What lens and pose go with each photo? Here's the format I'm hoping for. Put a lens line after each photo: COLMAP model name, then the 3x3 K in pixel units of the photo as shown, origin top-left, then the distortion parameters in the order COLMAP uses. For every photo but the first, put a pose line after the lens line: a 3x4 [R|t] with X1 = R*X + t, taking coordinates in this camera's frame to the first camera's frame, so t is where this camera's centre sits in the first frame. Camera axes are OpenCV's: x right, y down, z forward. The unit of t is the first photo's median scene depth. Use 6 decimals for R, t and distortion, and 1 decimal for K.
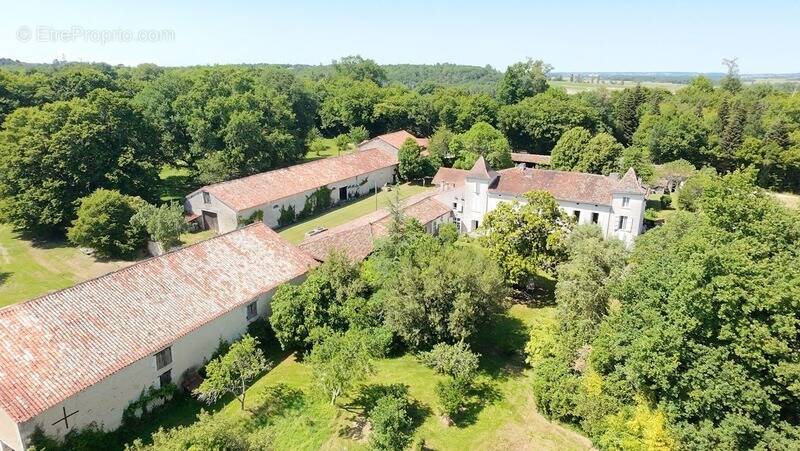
lens RADIAL K [[516.6, 0, 400.0], [0, 516.6, 225.5], [0, 0, 1]] dist [0.006607, -0.000283]
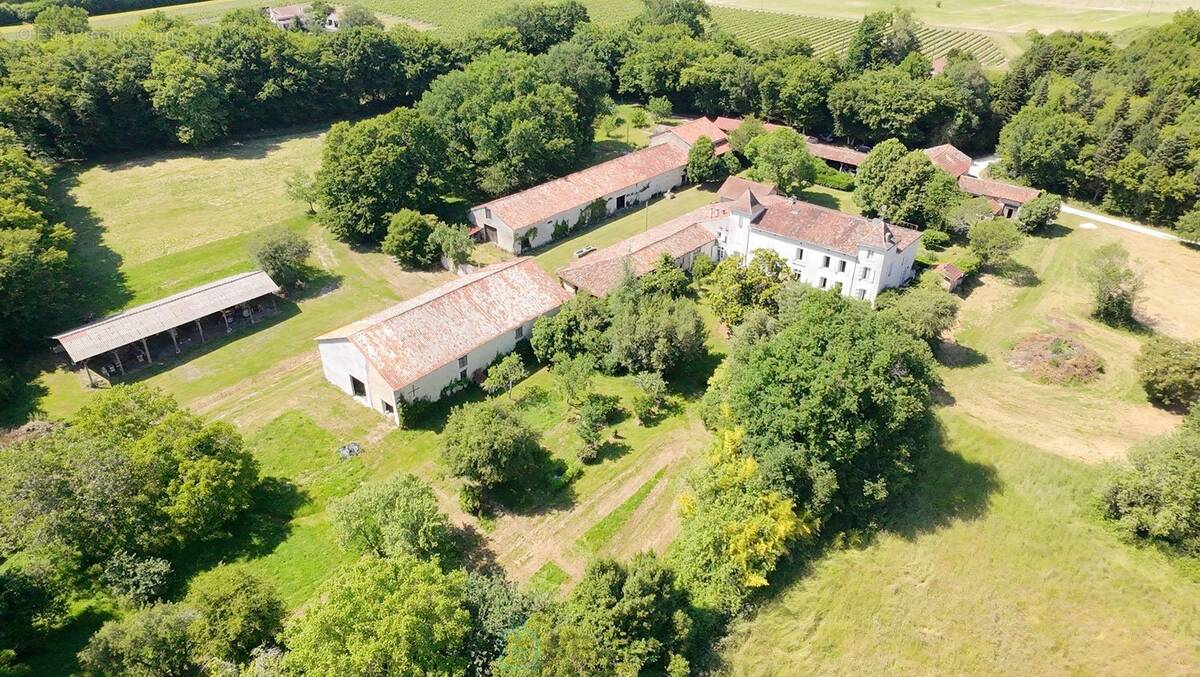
lens RADIAL K [[774.9, 0, 600.0], [0, 774.9, 338.5], [0, 0, 1]] dist [0.006607, -0.000283]
pose [[0.976060, 0.104941, -0.190512, 0.225158], [-0.057572, 0.969317, 0.238976, -0.228749], [0.209745, -0.222287, 0.952153, -0.654180]]
